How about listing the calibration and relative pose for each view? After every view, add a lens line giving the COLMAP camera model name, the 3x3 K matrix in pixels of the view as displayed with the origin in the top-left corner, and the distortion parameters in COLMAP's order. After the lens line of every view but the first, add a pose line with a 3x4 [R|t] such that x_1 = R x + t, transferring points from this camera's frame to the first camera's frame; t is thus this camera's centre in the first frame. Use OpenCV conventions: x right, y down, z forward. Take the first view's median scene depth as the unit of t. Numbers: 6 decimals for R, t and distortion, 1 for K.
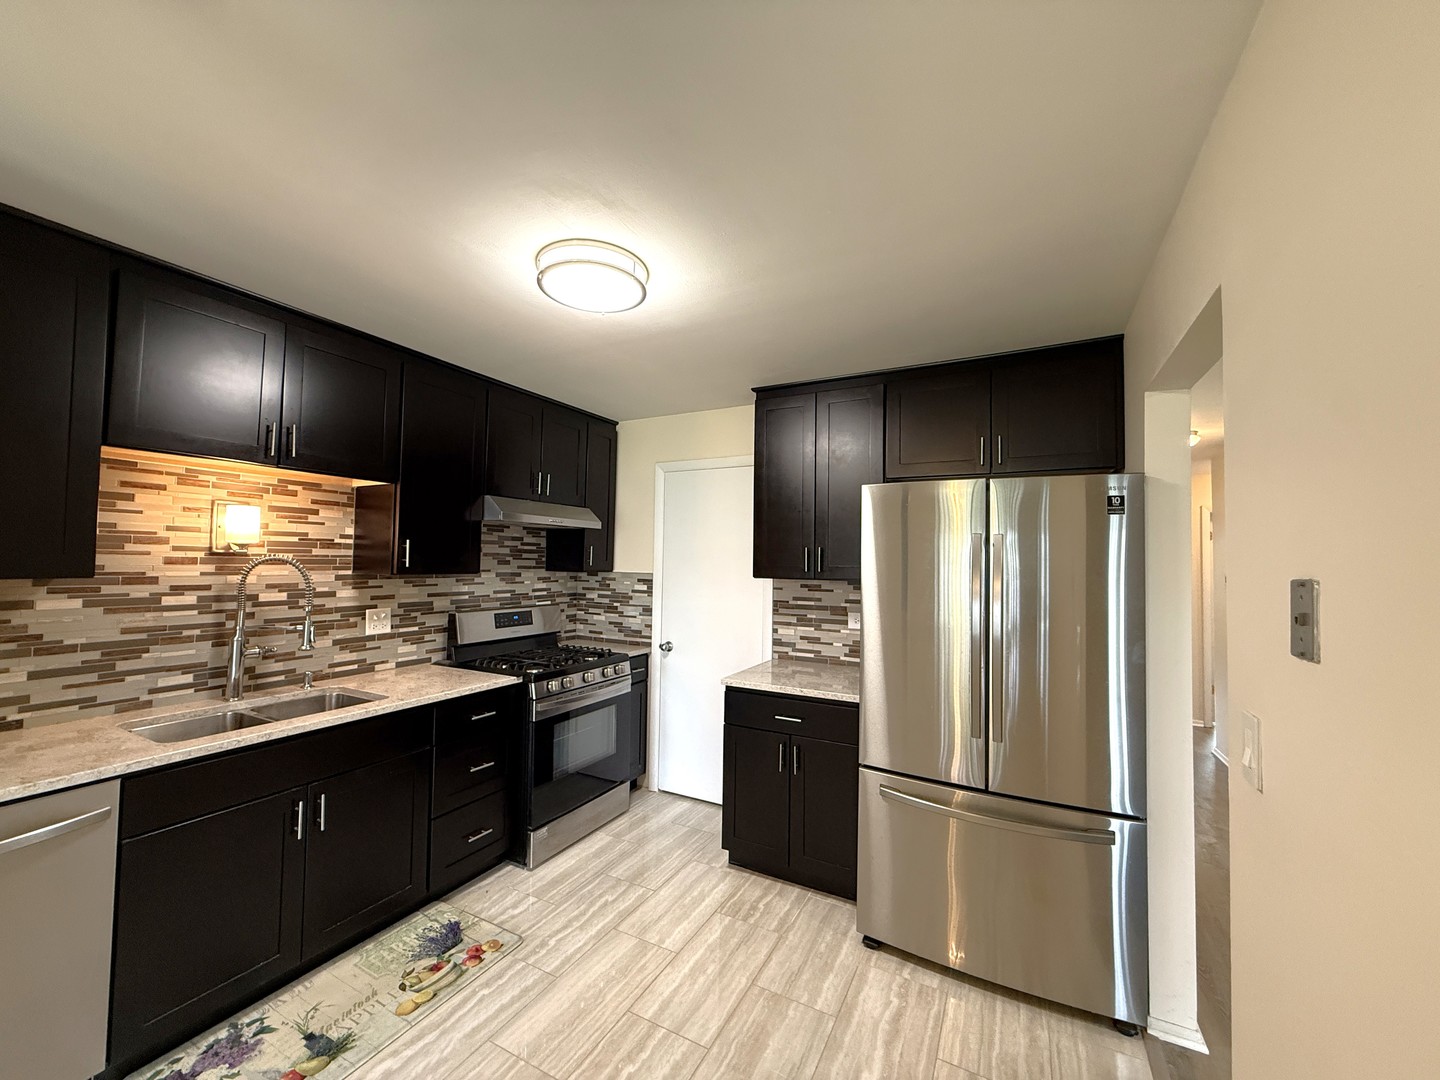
lens RADIAL K [[570.8, 0, 717.5], [0, 570.8, 541.9], [0, 0, 1]] dist [0.002275, -0.000067]
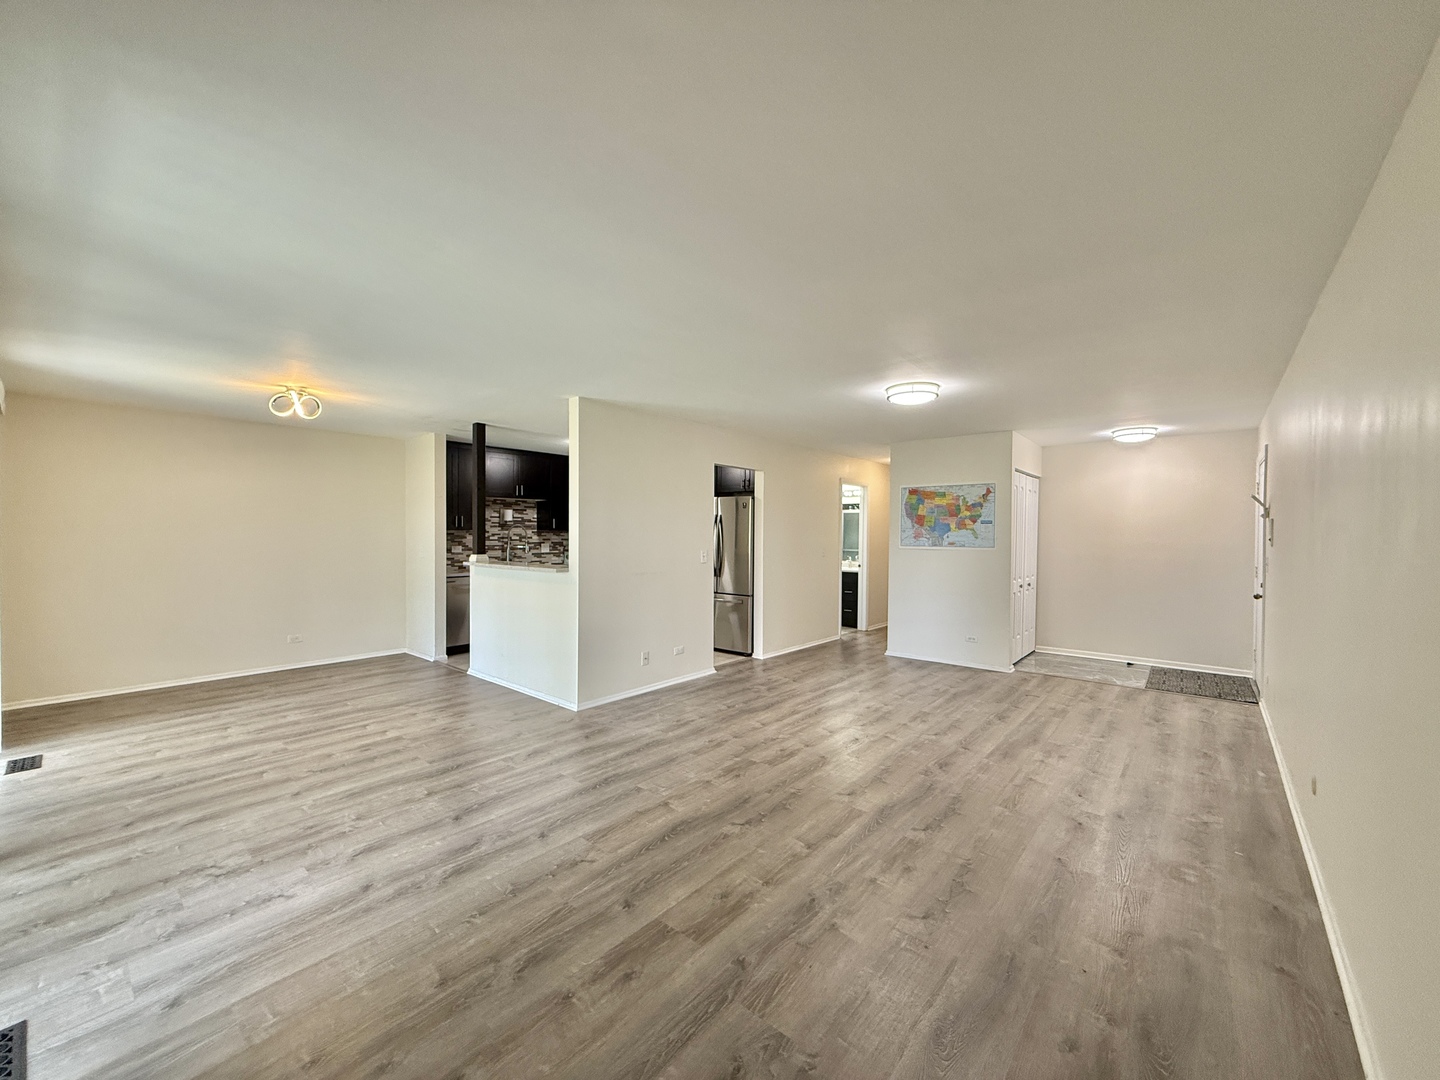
lens RADIAL K [[570.8, 0, 717.5], [0, 570.8, 541.9], [0, 0, 1]] dist [0.002275, -0.000067]
pose [[0.975946, -0.009735, -0.217796, 0.988554], [0.019889, 0.998812, 0.044479, 0.000227], [0.217104, -0.047741, 0.974980, -1.815663]]
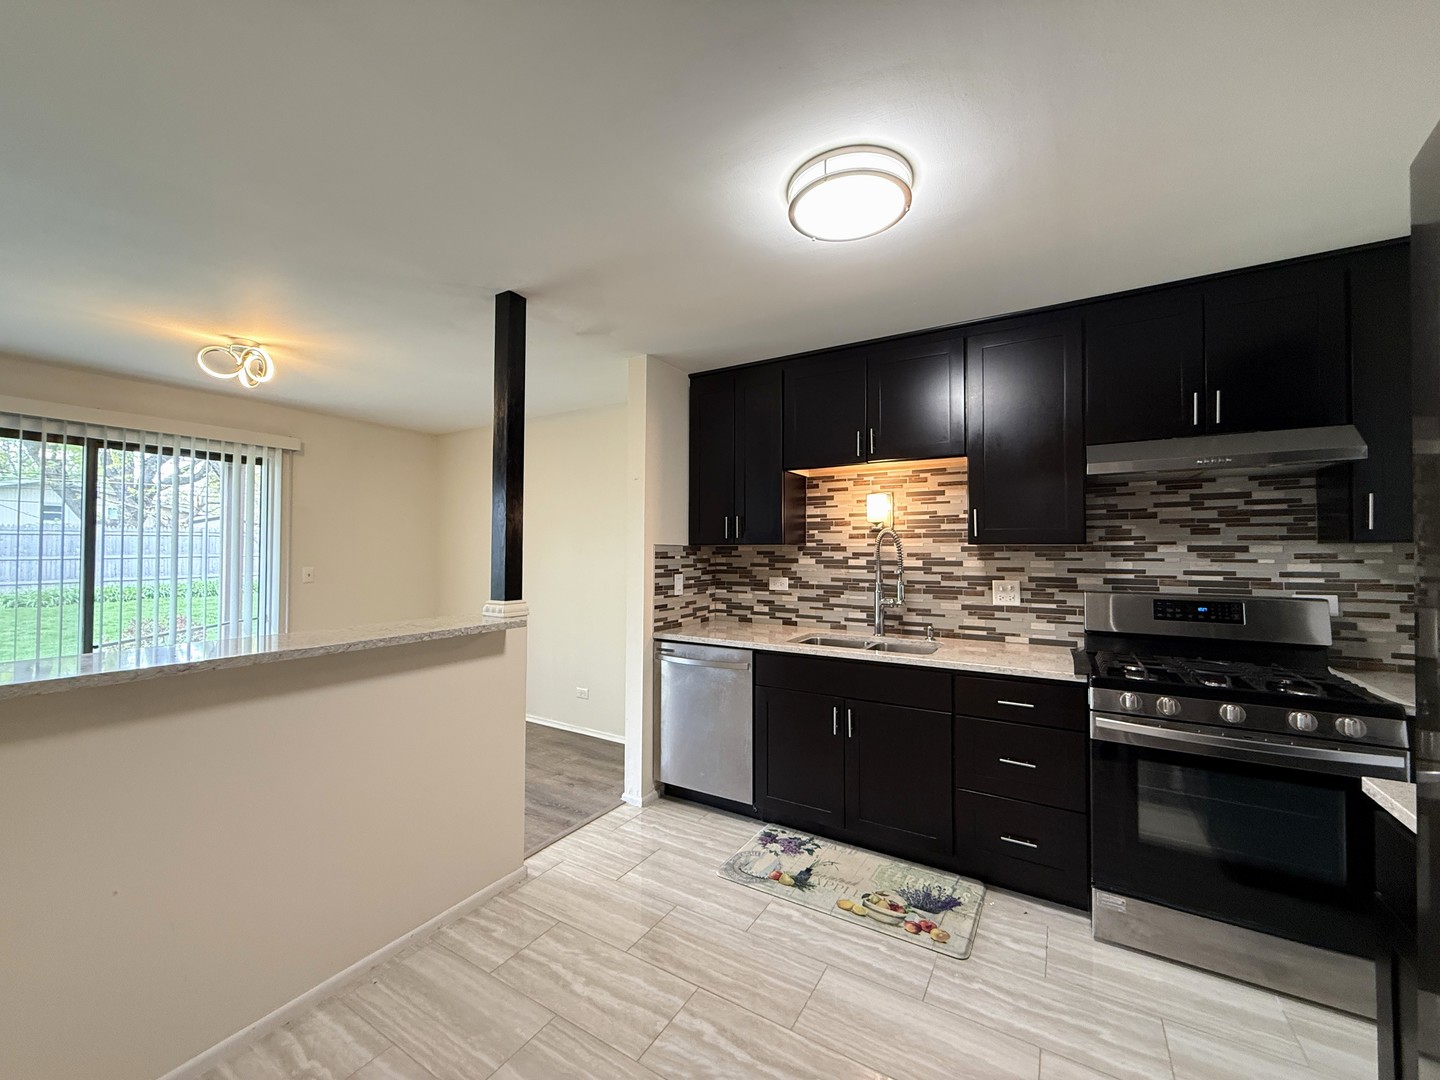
lens RADIAL K [[570.8, 0, 717.5], [0, 570.8, 541.9], [0, 0, 1]] dist [0.002275, -0.000067]
pose [[-0.056746, -0.034898, -0.997779, 0.510931], [0.029412, 0.998897, -0.036610, 0.081545], [0.997955, -0.031424, -0.055657, 0.633246]]
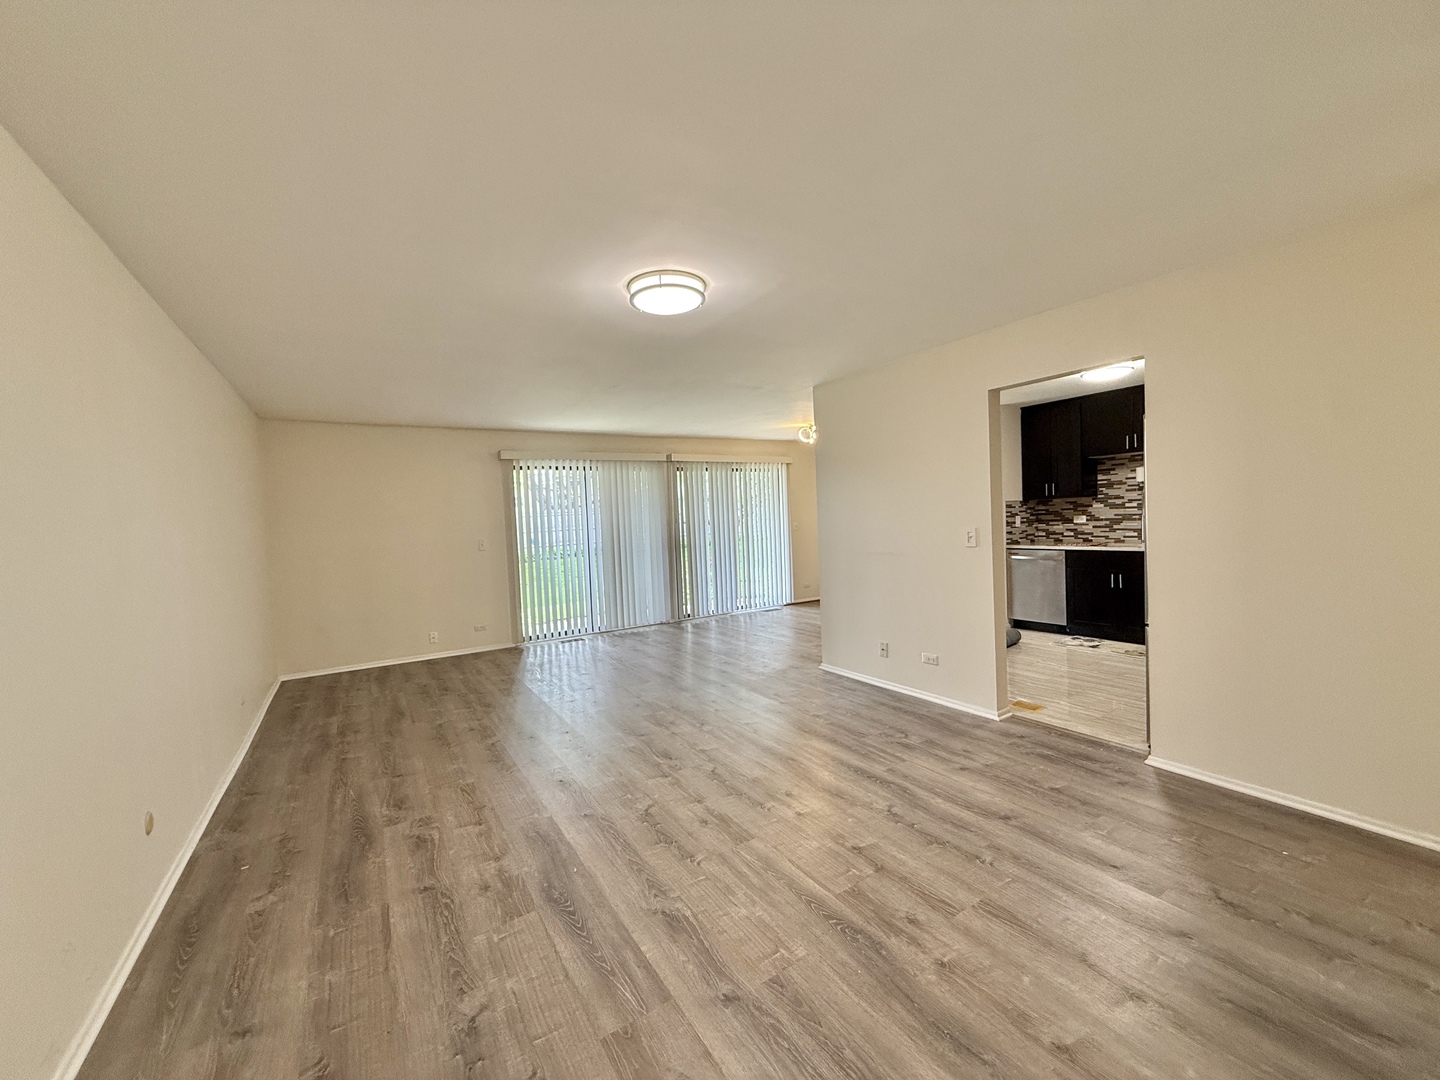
lens RADIAL K [[570.8, 0, 717.5], [0, 570.8, 541.9], [0, 0, 1]] dist [0.002275, -0.000067]
pose [[-0.495768, 0.038112, -0.867619, 2.095992], [0.062060, 0.998037, 0.008379, 0.117880], [0.866235, -0.049690, -0.497160, 0.564658]]
